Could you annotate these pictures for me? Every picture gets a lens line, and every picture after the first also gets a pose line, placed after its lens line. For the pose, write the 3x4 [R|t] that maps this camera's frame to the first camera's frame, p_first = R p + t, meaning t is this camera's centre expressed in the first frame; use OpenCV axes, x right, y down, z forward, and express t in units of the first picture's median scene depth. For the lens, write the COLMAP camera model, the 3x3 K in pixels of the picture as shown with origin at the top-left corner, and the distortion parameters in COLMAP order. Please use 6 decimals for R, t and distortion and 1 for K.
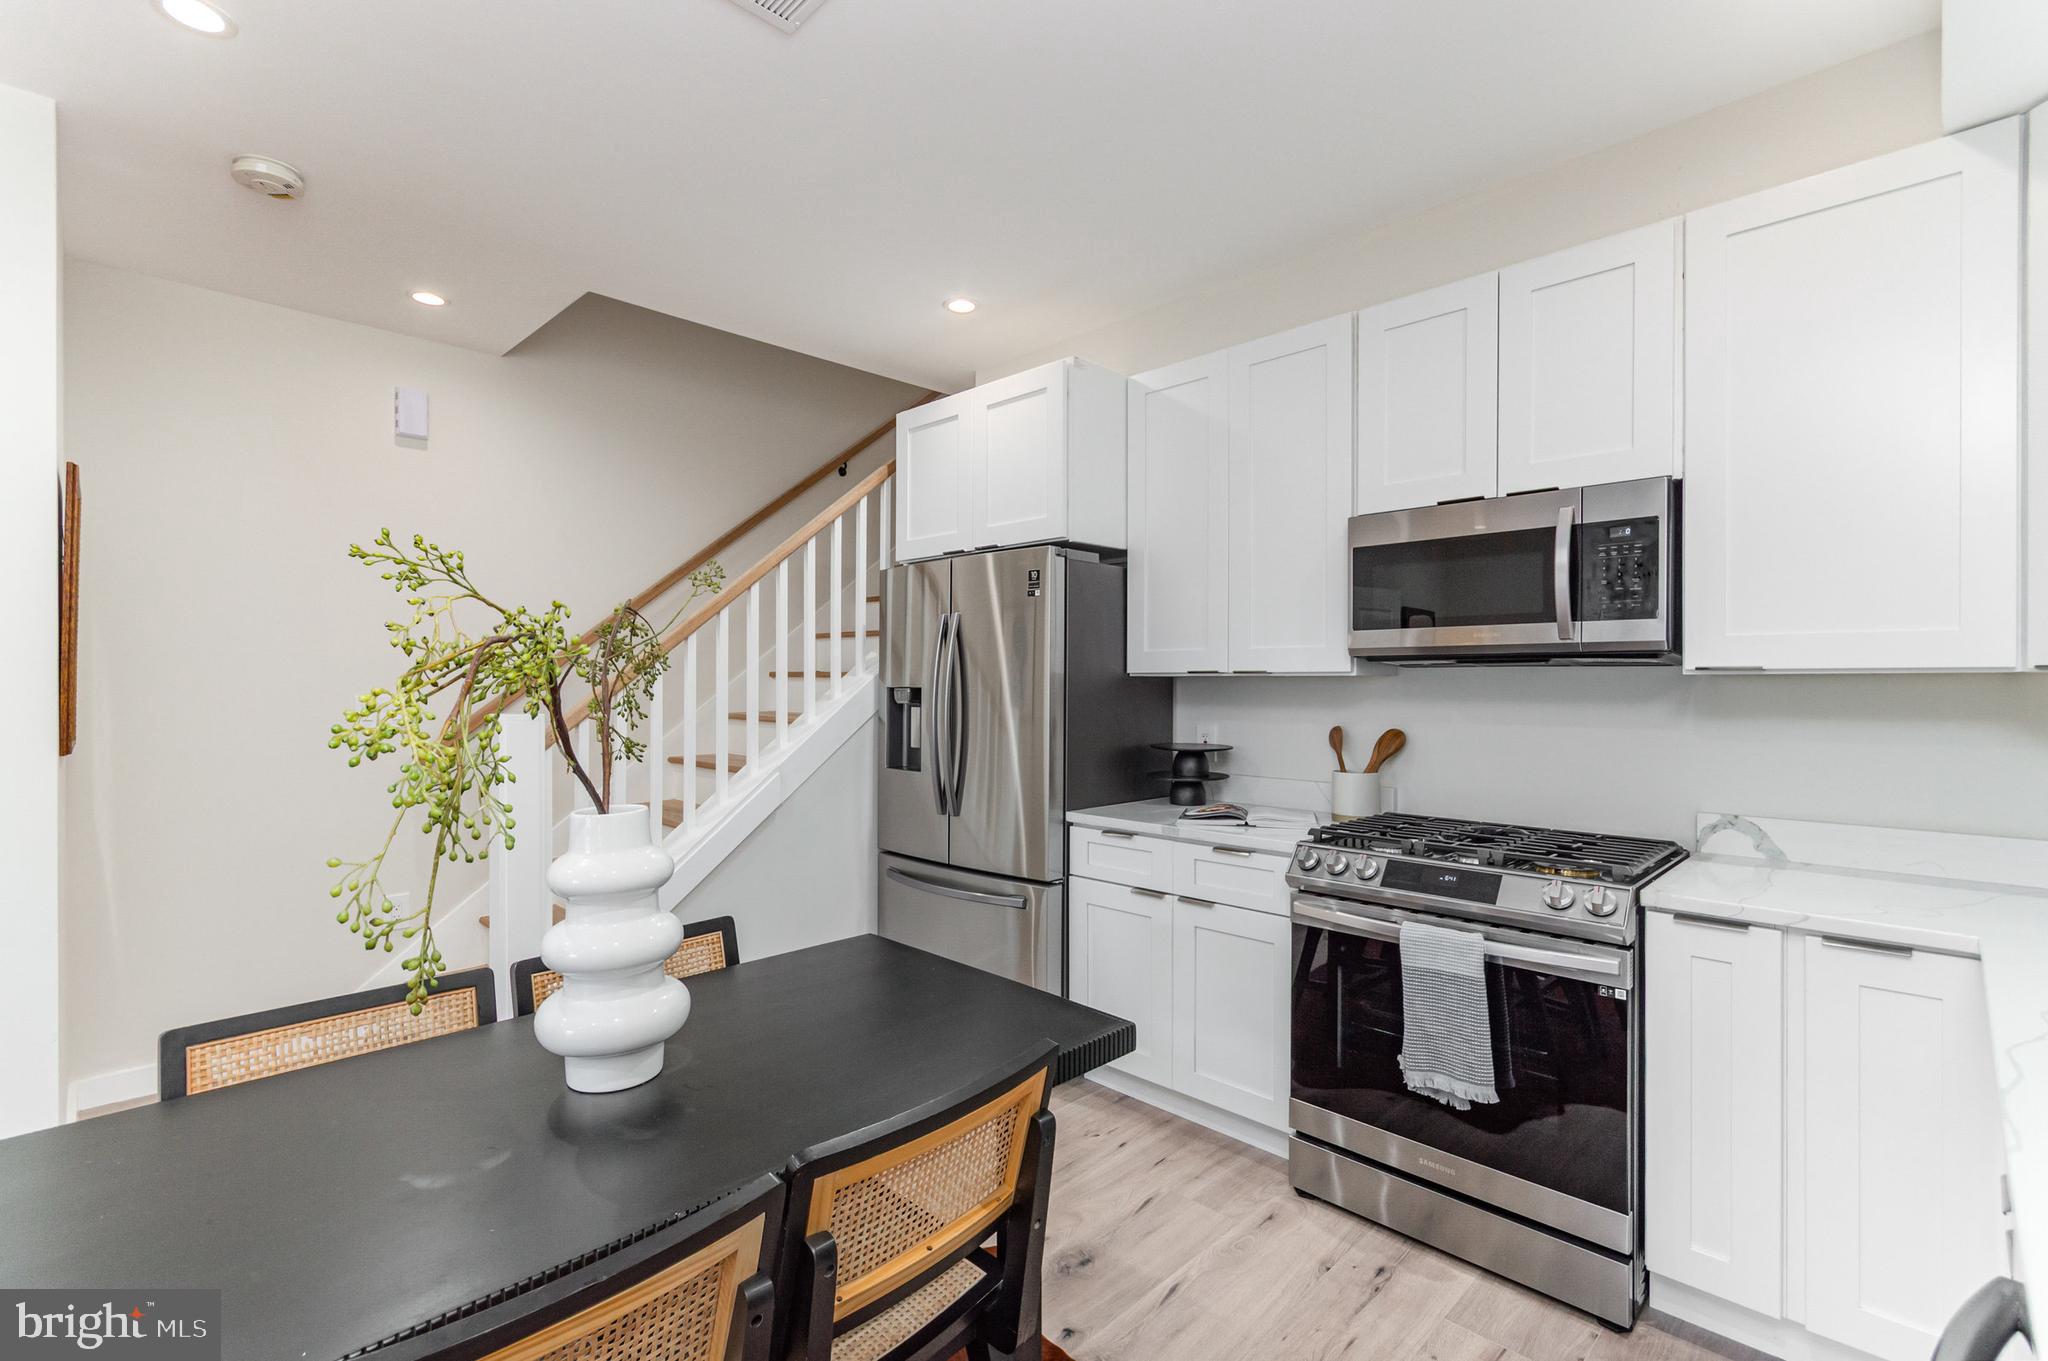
lens RADIAL K [[930.9, 0, 1017.8], [0, 930.9, 683.9], [0, 0, 1]] dist [0.002979, -0.001332]
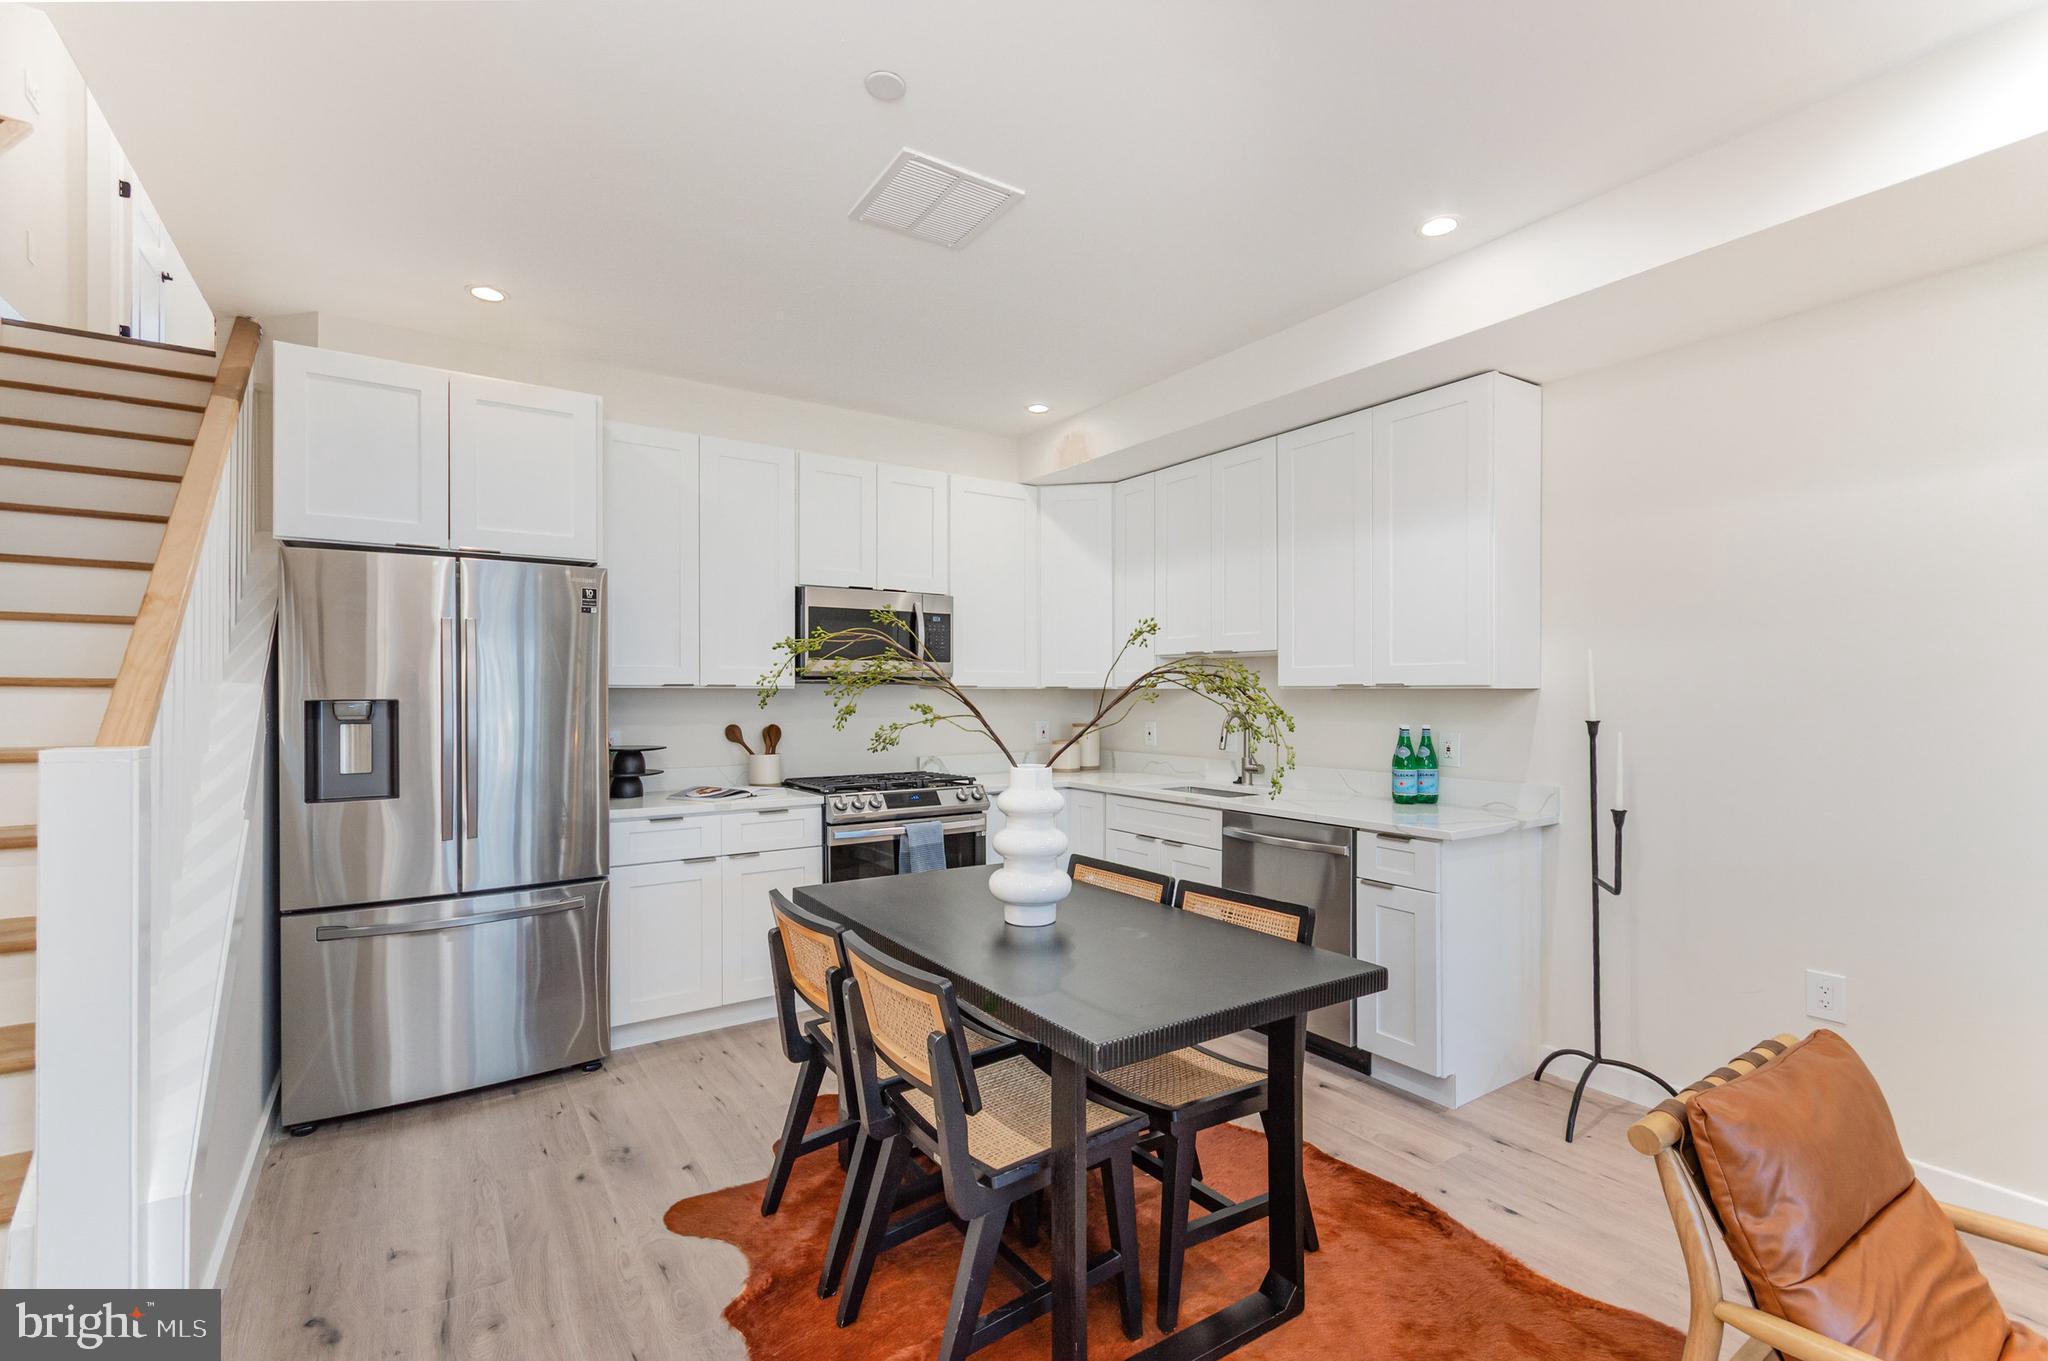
lens RADIAL K [[915.0, 0, 1017.4], [0, 915.0, 684.9], [0, 0, 1]] dist [0.005336, 0.000375]
pose [[0.193304, 0.007622, 0.981109, -1.163444], [0.002838, 0.999961, -0.008327, -0.001301], [-0.981135, 0.004394, 0.193275, 0.397174]]
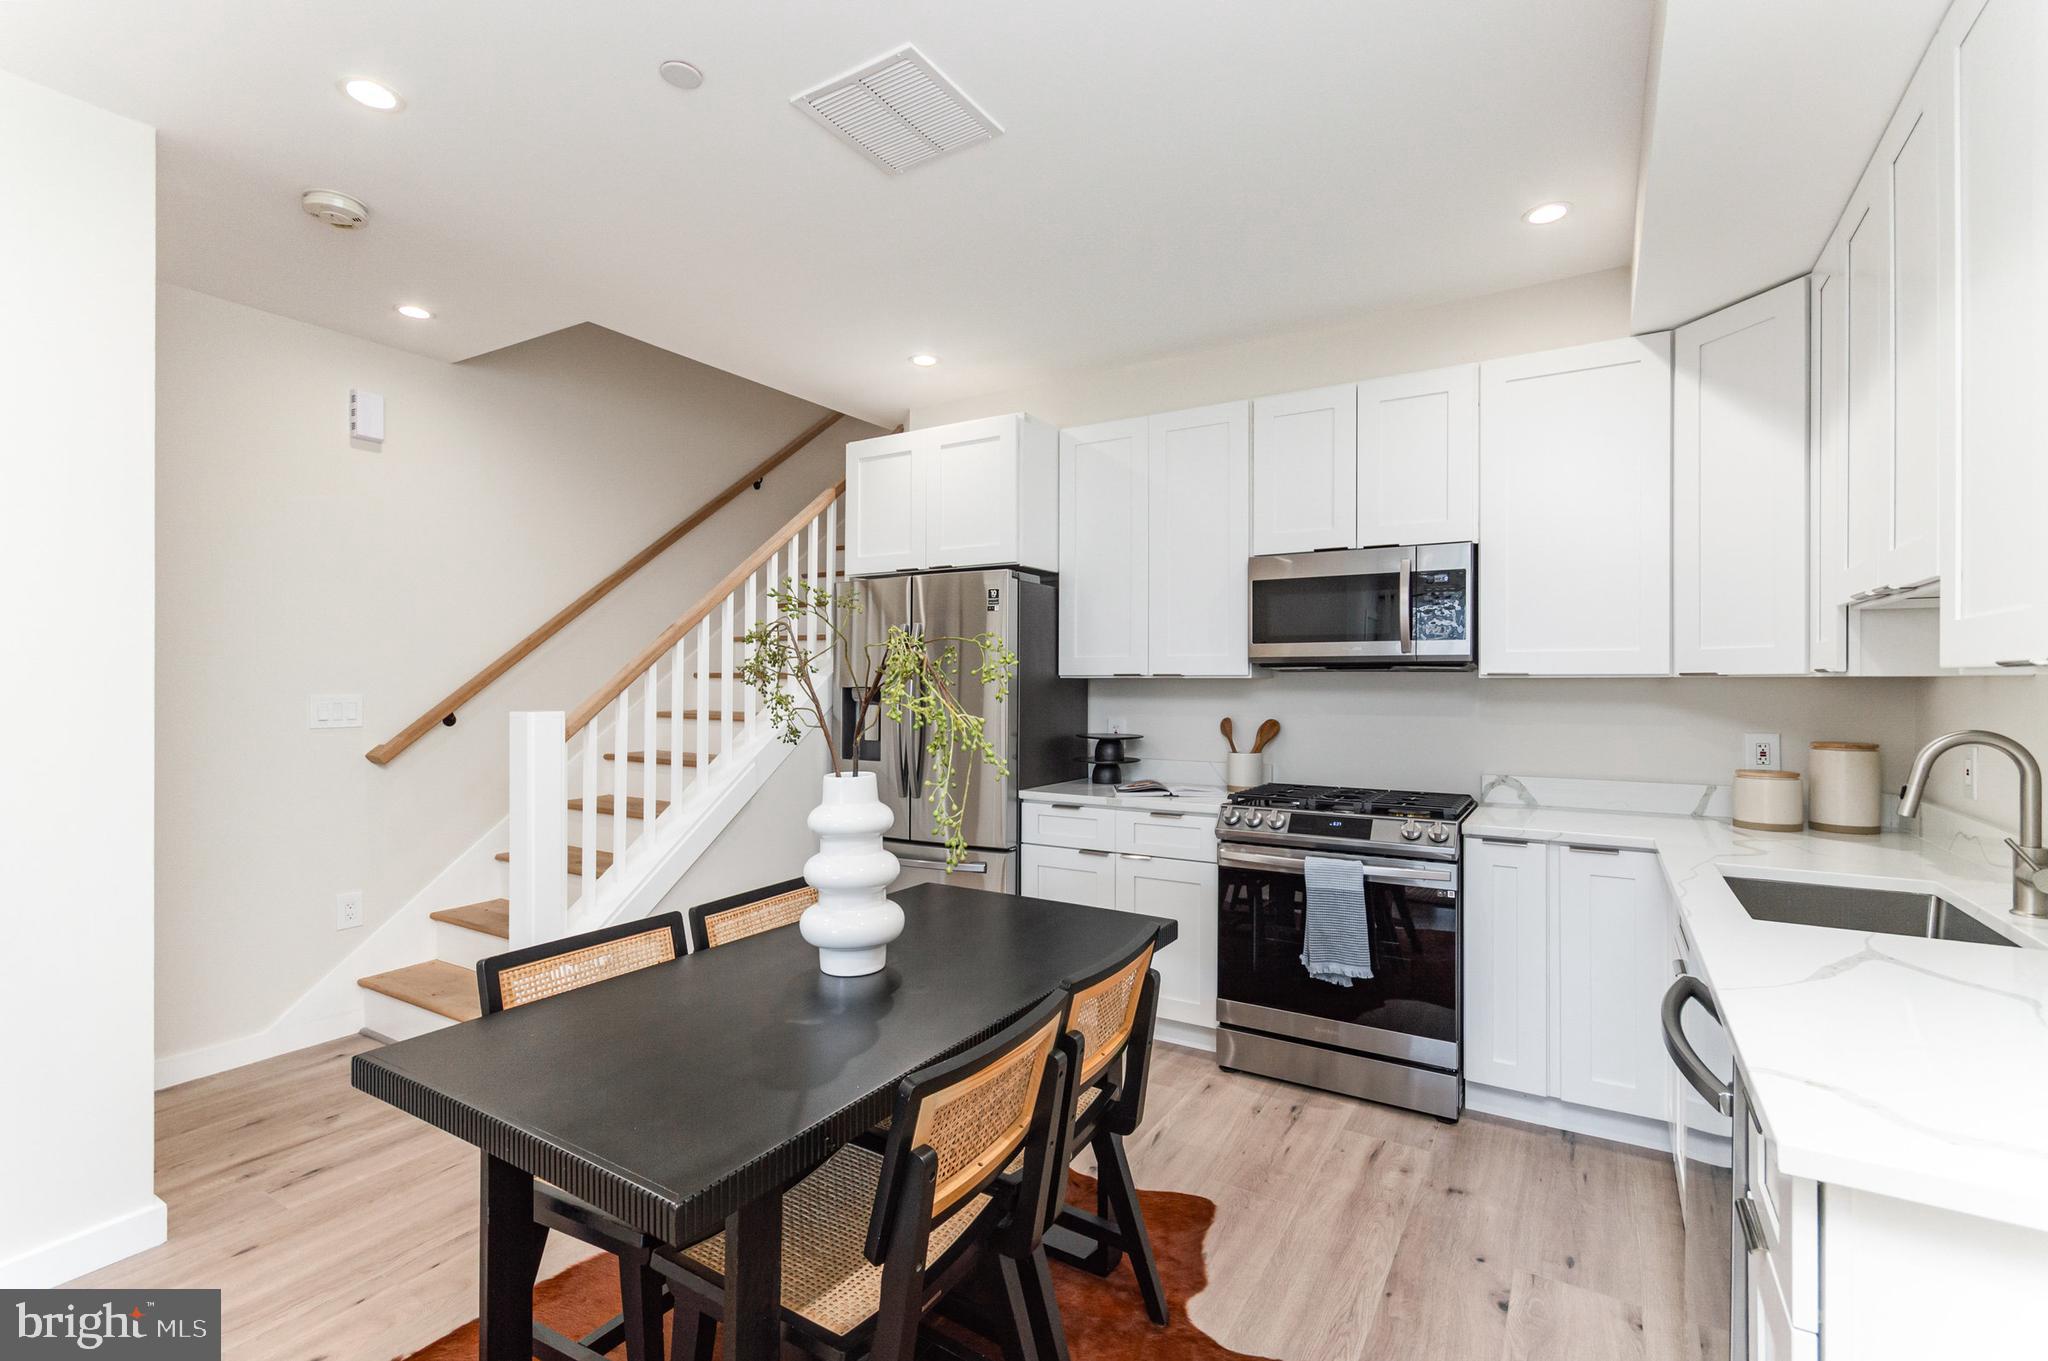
lens RADIAL K [[930.7, 0, 1027.3], [0, 930.7, 682.6], [0, 0, 1]] dist [-0.002441, 0.000039]
pose [[0.971942, 0.001651, 0.235214, -0.279927], [-0.000865, 0.999994, -0.003445, 0.002506], [-0.235218, 0.003144, 0.971938, -0.218361]]
